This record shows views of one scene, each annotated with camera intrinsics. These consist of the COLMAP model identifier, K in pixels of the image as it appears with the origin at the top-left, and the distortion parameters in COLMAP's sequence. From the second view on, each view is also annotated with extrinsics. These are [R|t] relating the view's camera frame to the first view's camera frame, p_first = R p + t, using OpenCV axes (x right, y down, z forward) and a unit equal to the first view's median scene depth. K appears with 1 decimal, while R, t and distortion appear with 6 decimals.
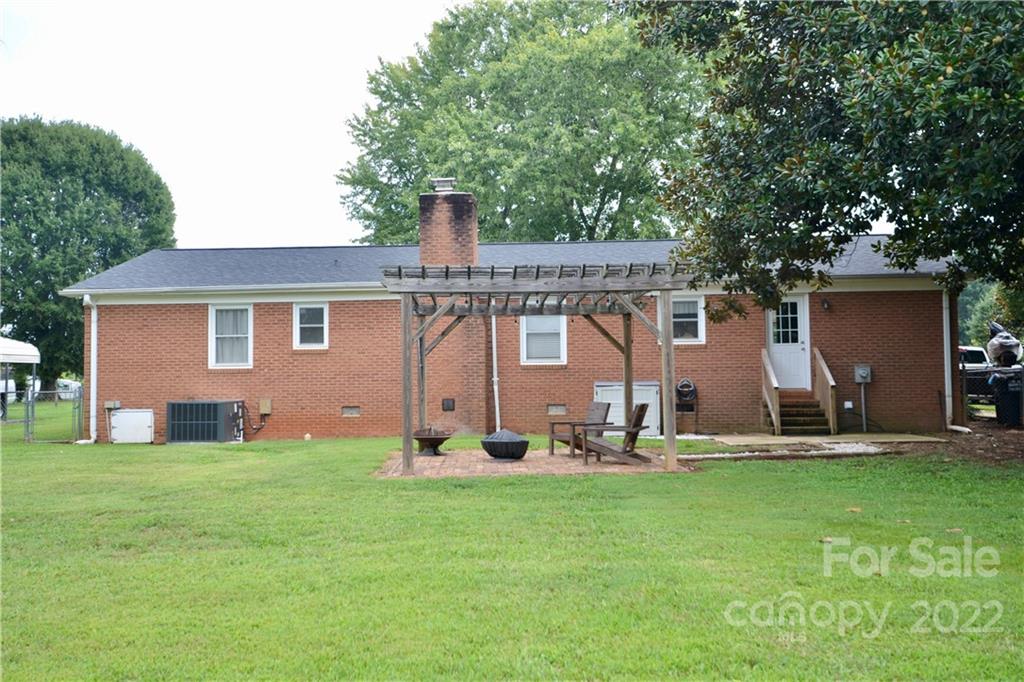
lens RADIAL K [[1007.2, 0, 512.0], [0, 1007.2, 340.7], [0, 0, 1]] dist [0.003225, 0.000000]
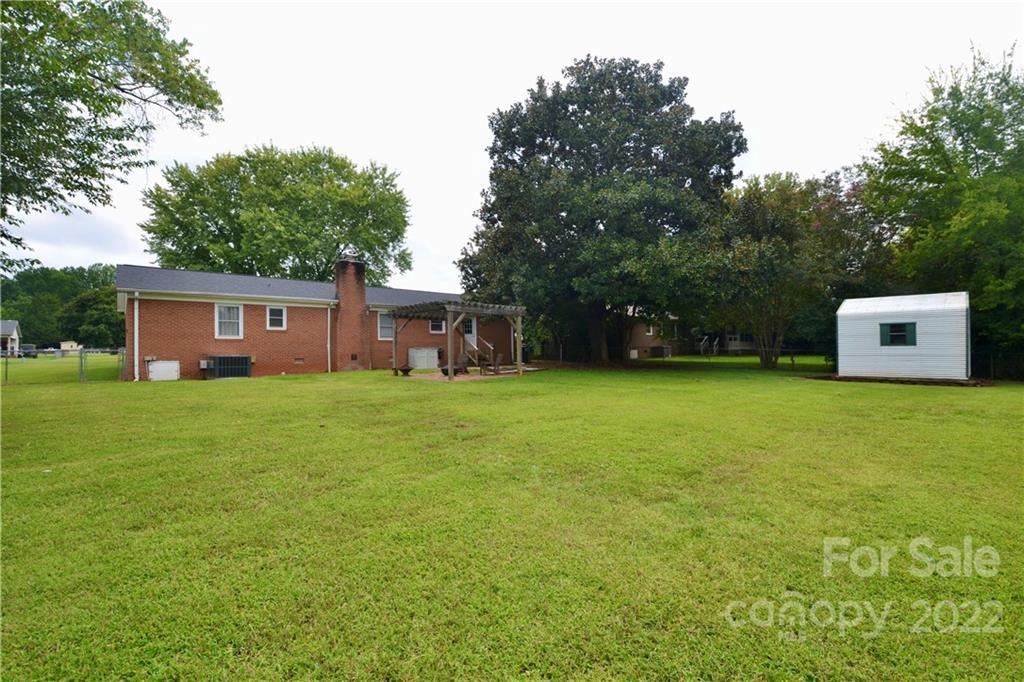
lens RADIAL K [[459.7, 0, 511.2], [0, 459.7, 343.7], [0, 0, 1]] dist [-0.001169, -0.000084]
pose [[0.741706, 0.017323, 0.670502, -0.461980], [-0.036297, 0.999238, 0.014336, 0.005875], [-0.669743, -0.034970, 0.741770, 0.021515]]
